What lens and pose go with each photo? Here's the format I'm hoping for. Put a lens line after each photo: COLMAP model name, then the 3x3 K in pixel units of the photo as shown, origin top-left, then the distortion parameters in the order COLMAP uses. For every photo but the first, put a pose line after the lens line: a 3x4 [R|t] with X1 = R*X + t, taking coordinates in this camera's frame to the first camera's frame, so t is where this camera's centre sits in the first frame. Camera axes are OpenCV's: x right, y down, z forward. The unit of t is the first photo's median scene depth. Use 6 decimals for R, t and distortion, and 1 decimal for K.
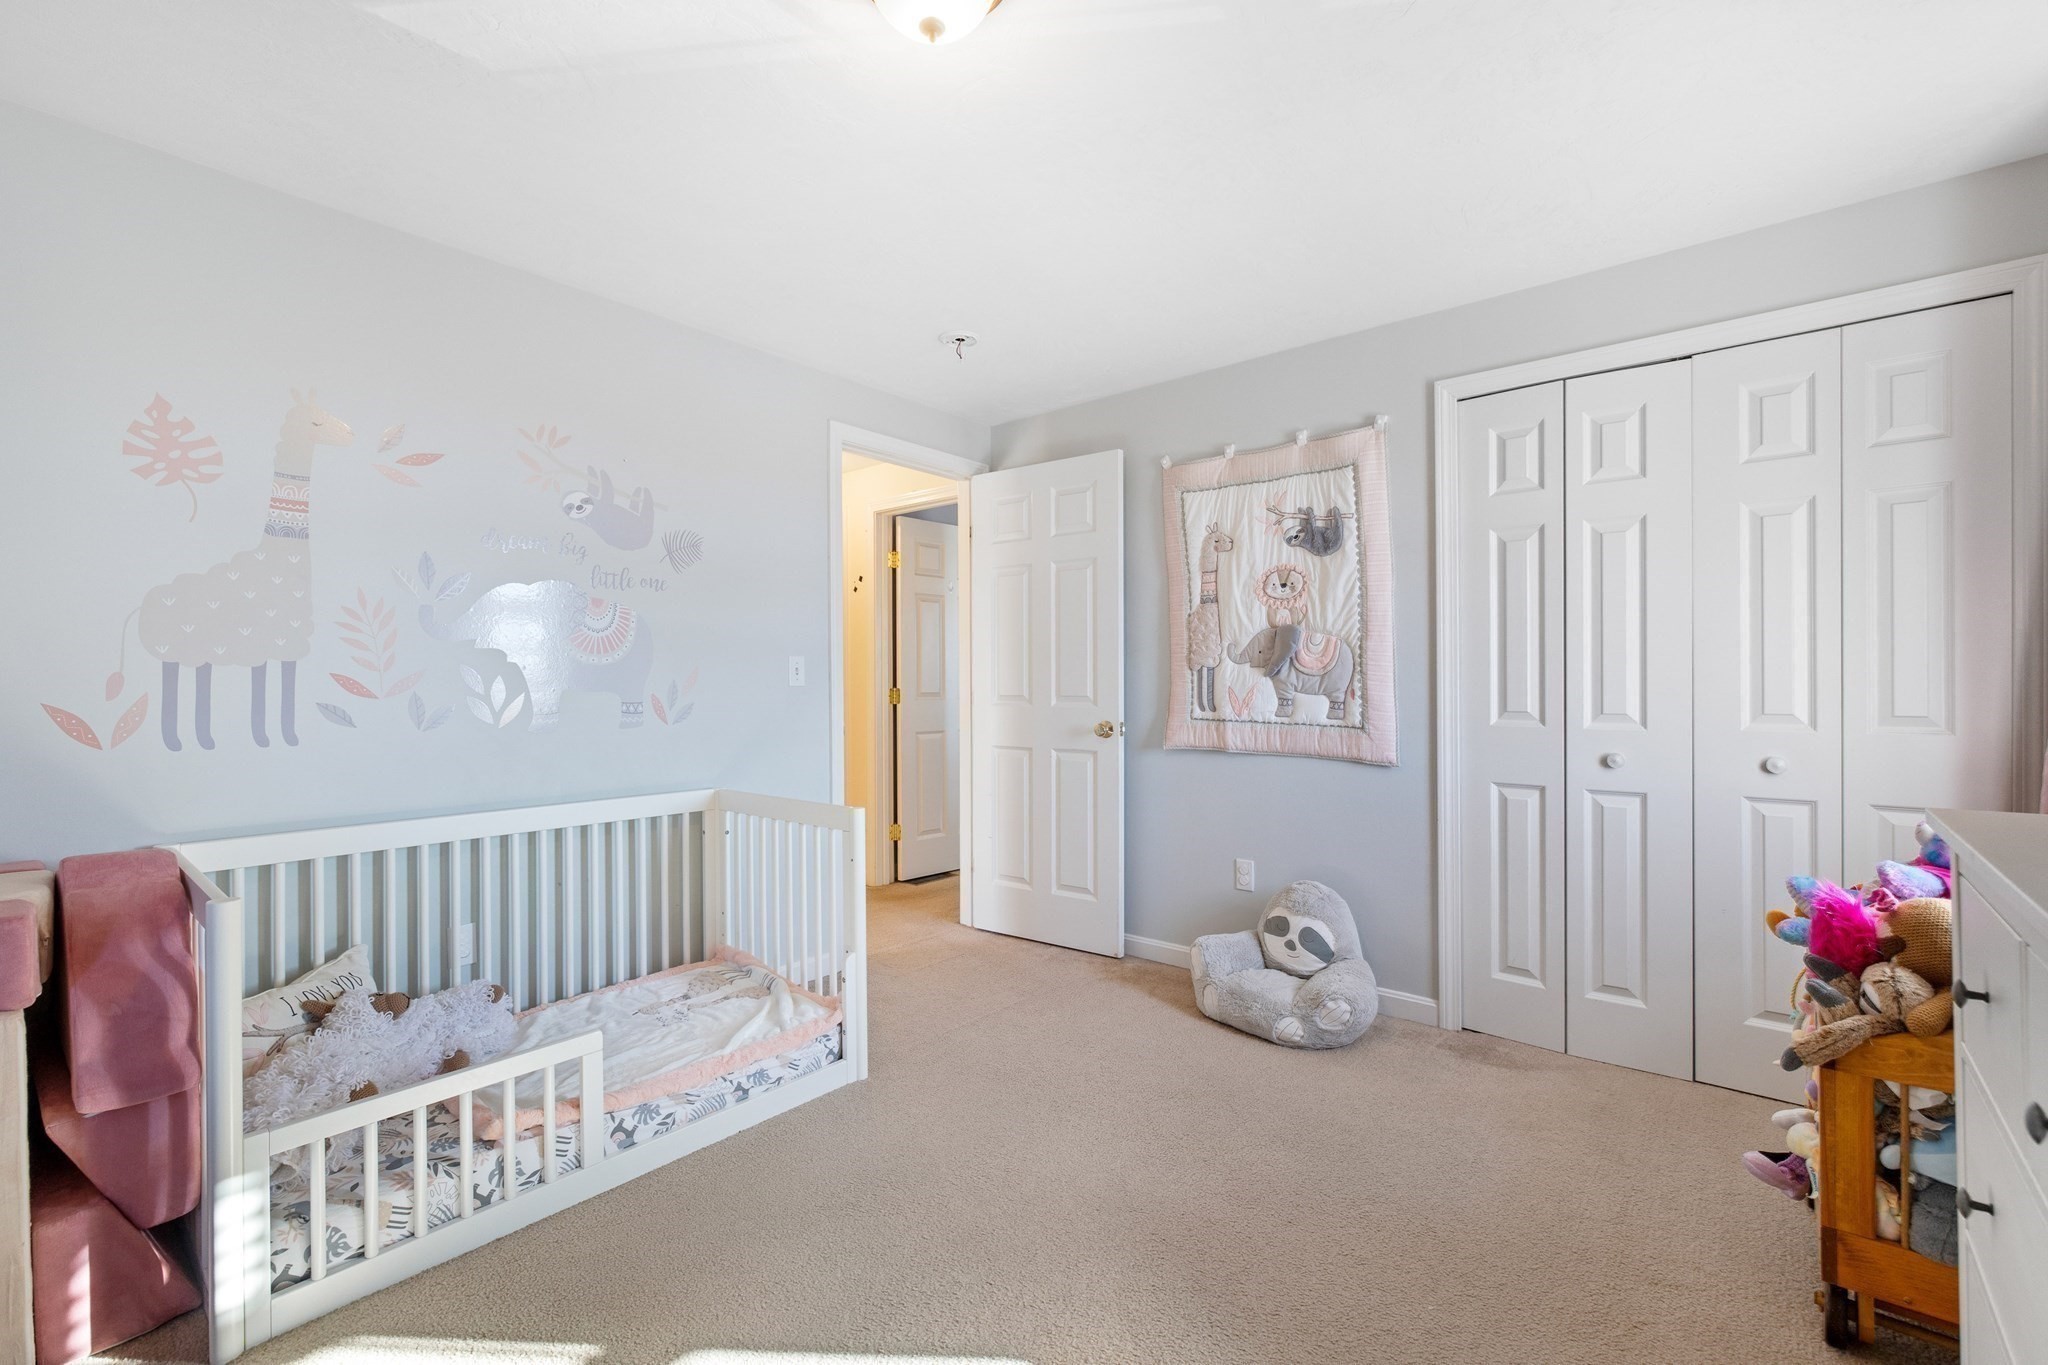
lens RADIAL K [[882.8, 0, 1018.2], [0, 882.8, 669.6], [0, 0, 1]] dist [-0.003166, 0.001439]
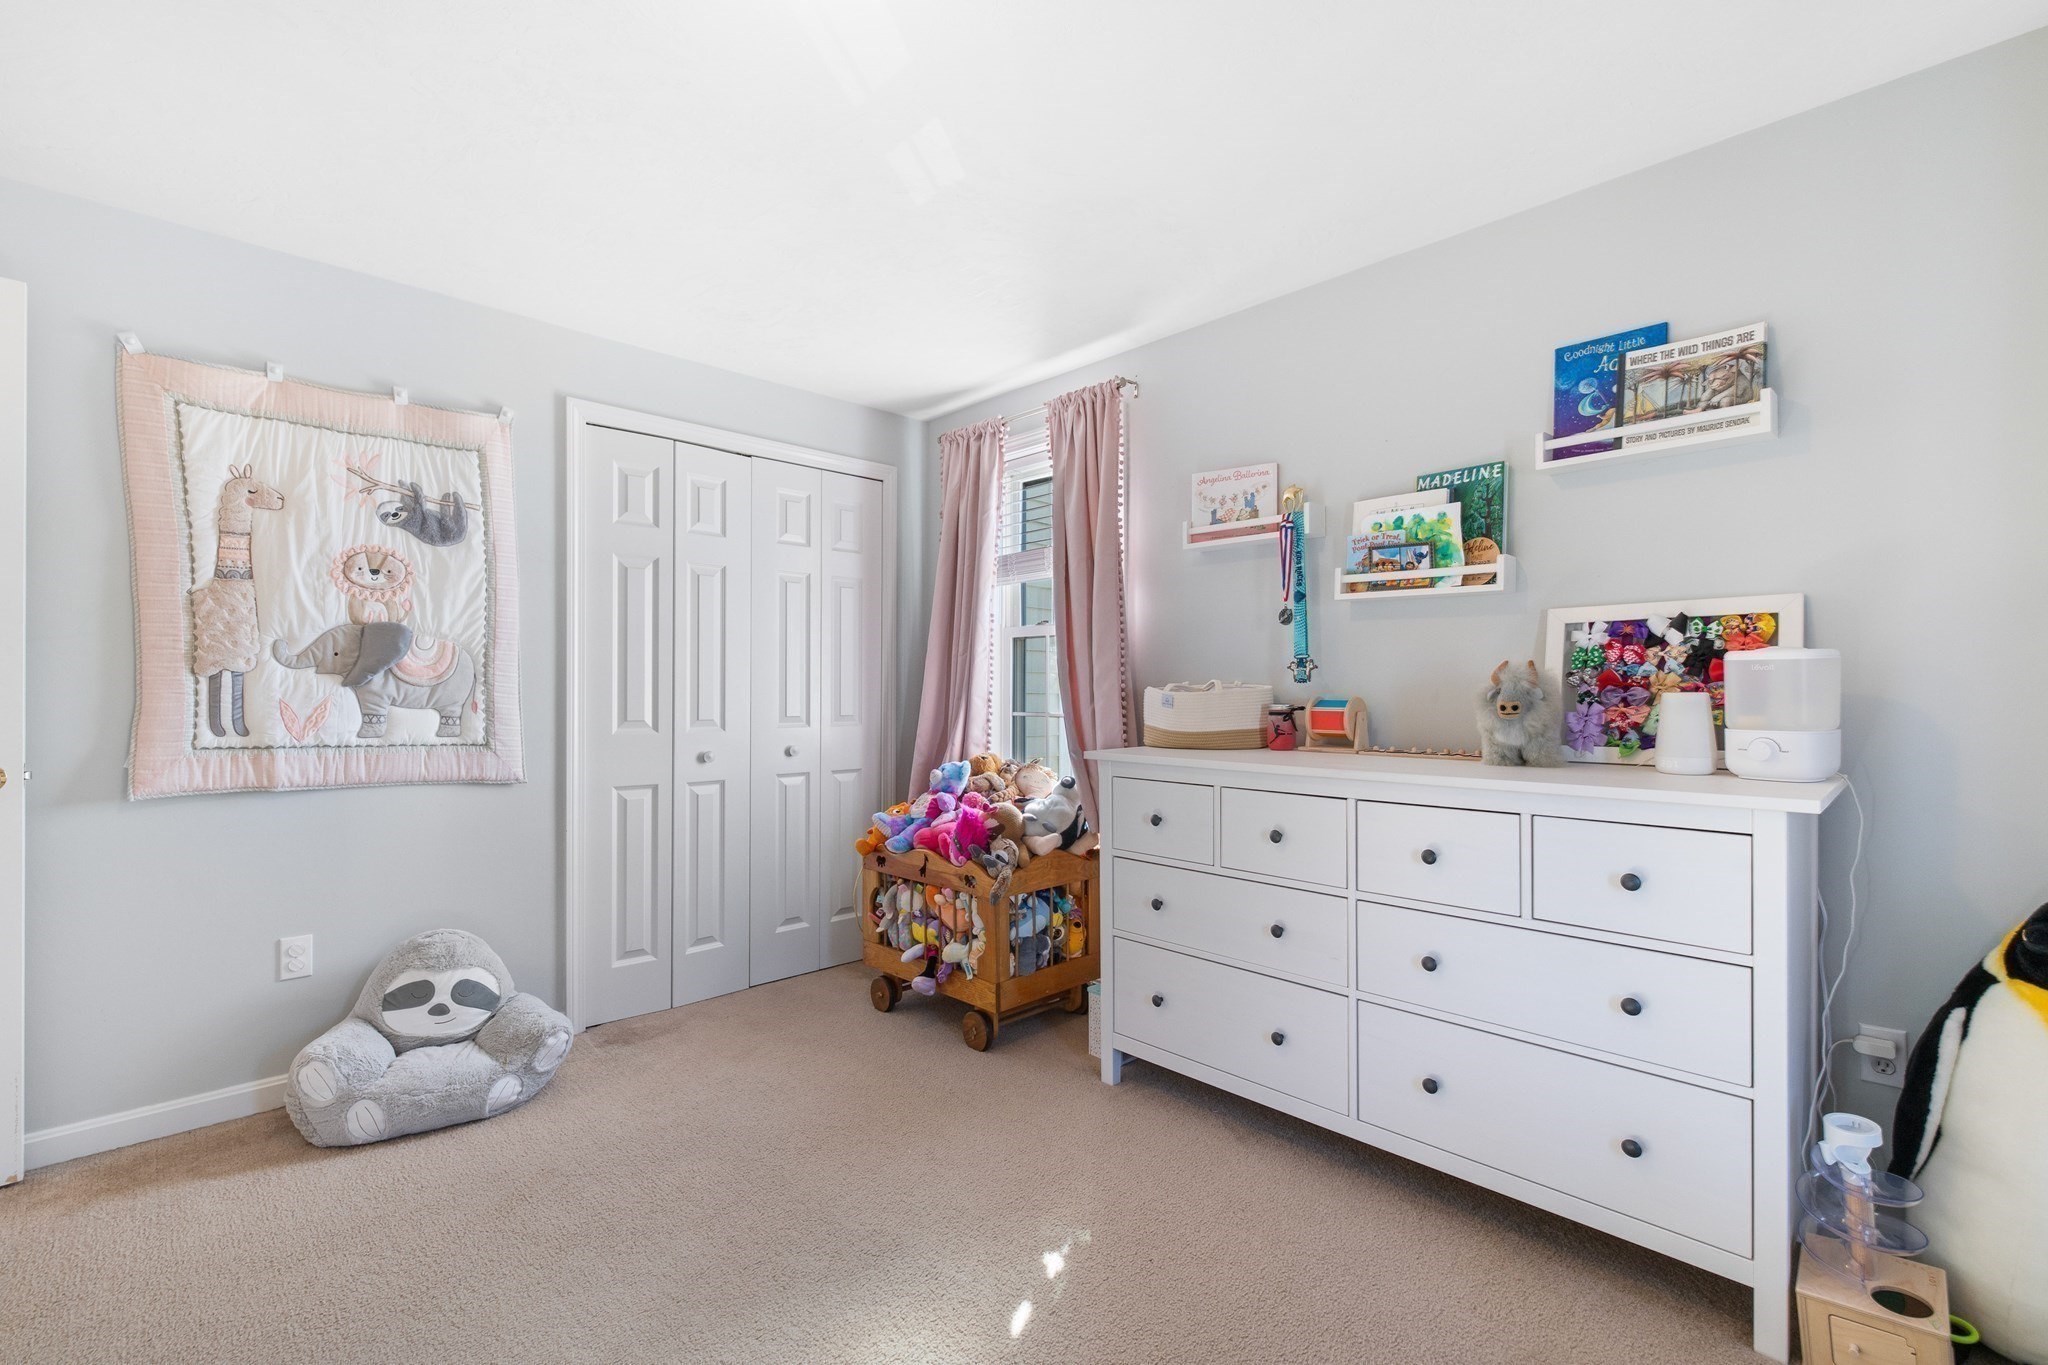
lens RADIAL K [[882.8, 0, 1022.9], [0, 882.8, 678.4], [0, 0, 1]] dist [-0.003166, 0.001439]
pose [[0.108255, 0.022673, 0.993865, -0.433639], [-0.011684, 0.999700, -0.021533, 0.010950], [-0.994055, -0.009281, 0.108487, 0.342493]]
